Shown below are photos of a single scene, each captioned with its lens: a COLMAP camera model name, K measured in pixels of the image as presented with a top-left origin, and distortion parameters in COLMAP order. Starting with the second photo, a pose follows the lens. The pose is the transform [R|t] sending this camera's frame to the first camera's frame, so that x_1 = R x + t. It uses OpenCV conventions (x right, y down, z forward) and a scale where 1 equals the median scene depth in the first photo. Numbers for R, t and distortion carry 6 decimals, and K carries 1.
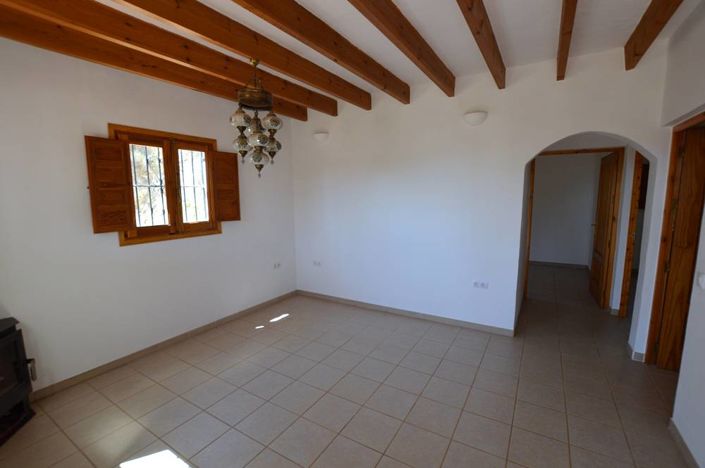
lens RADIAL K [[322.4, 0, 345.1], [0, 322.4, 234.8], [0, 0, 1]] dist [-0.024428, 0.000598]
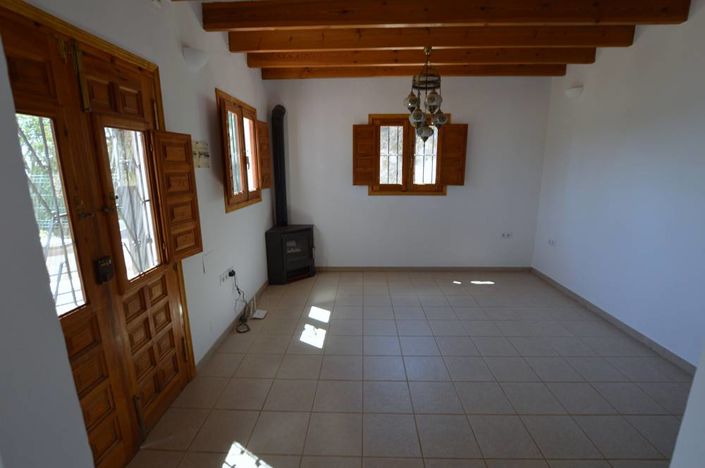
lens RADIAL K [[322.4, 0, 346.2], [0, 322.4, 230.3], [0, 0, 1]] dist [-0.024428, 0.000598]
pose [[0.488783, 0.180954, -0.853432, 0.523524], [-0.111442, 0.983189, 0.144641, -0.009799], [0.865258, 0.024410, 0.500732, 0.114475]]
